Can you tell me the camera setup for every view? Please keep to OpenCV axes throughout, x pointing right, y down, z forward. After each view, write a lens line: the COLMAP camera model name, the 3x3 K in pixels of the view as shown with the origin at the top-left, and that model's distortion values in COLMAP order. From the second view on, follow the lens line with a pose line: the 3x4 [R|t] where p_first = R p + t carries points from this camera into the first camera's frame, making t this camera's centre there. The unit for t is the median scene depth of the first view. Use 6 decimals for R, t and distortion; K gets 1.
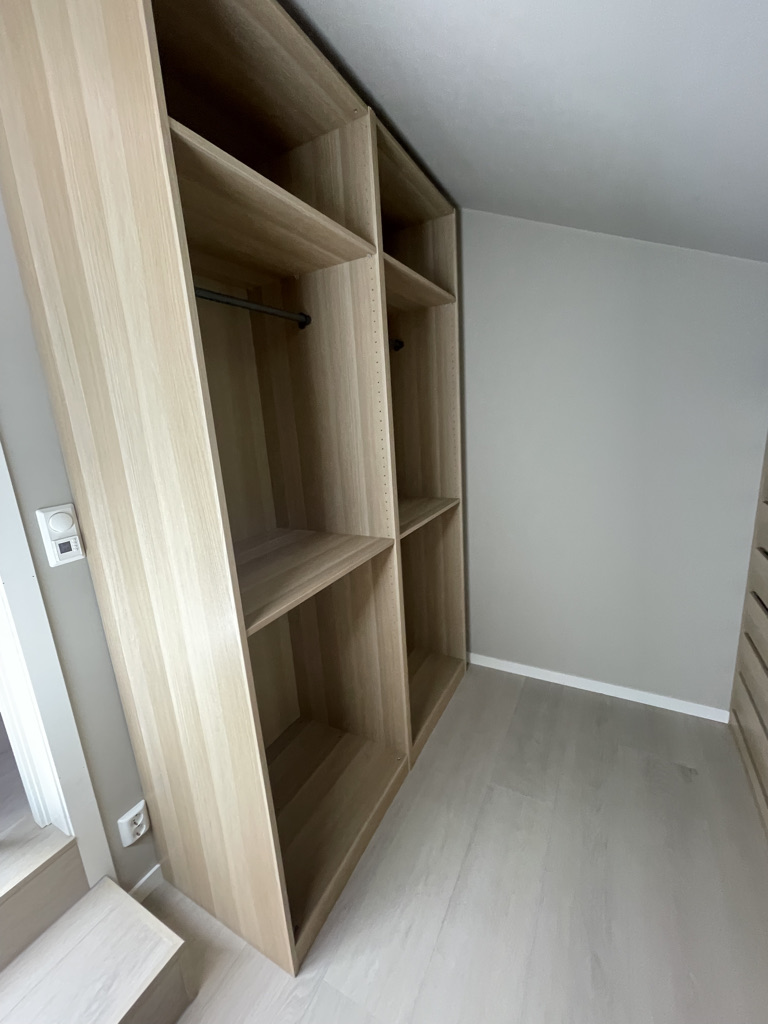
lens RADIAL K [[416.3, 0, 387.6], [0, 416.3, 509.8], [0, 0, 1]] dist [-0.002048, 0.002846]
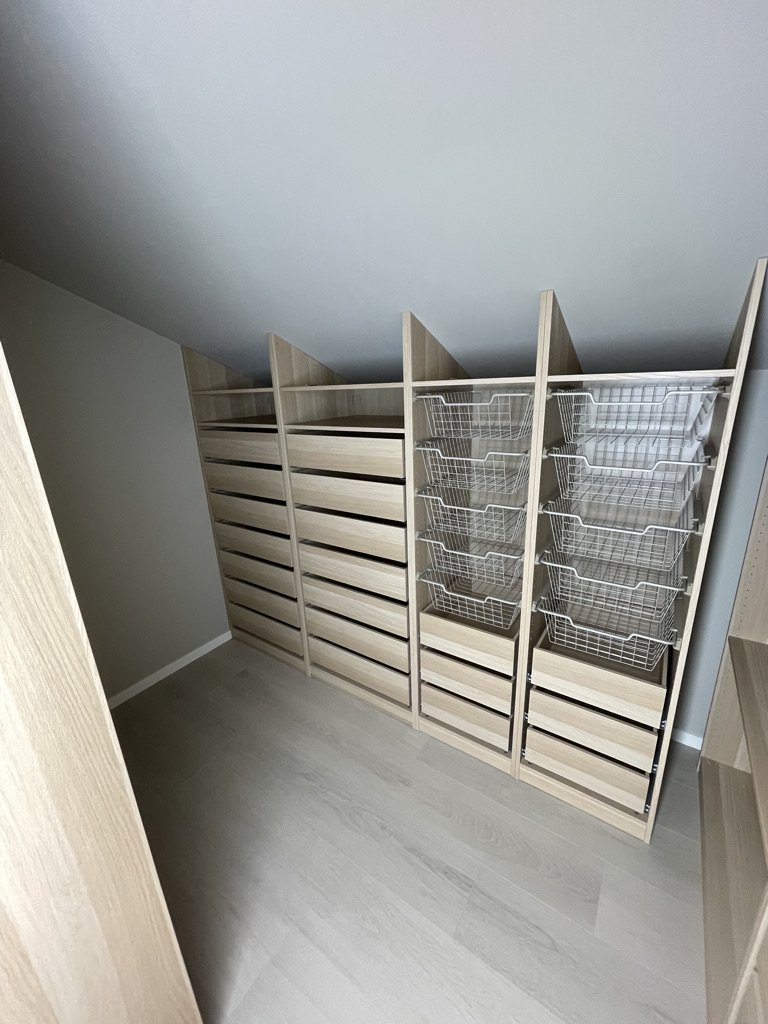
lens RADIAL K [[416.3, 0, 387.6], [0, 416.3, 509.8], [0, 0, 1]] dist [-0.002048, 0.002846]
pose [[0.107617, -0.237435, 0.965424, -0.898047], [0.252223, 0.945814, 0.204497, -0.179399], [-0.961666, 0.221495, 0.161672, 0.202056]]
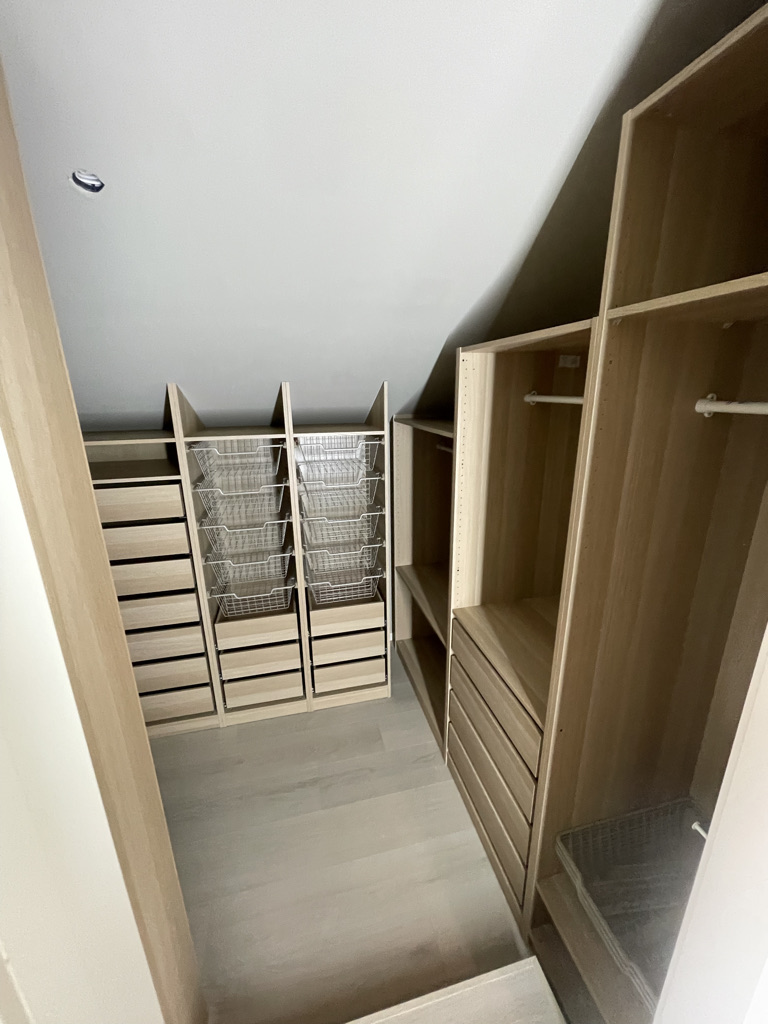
lens RADIAL K [[416.3, 0, 387.6], [0, 416.3, 509.8], [0, 0, 1]] dist [-0.002048, 0.002846]
pose [[-0.665937, -0.147325, 0.731316, -1.361846], [0.215761, 0.900374, 0.377855, -0.533386], [-0.714125, 0.409417, -0.567805, 0.849466]]
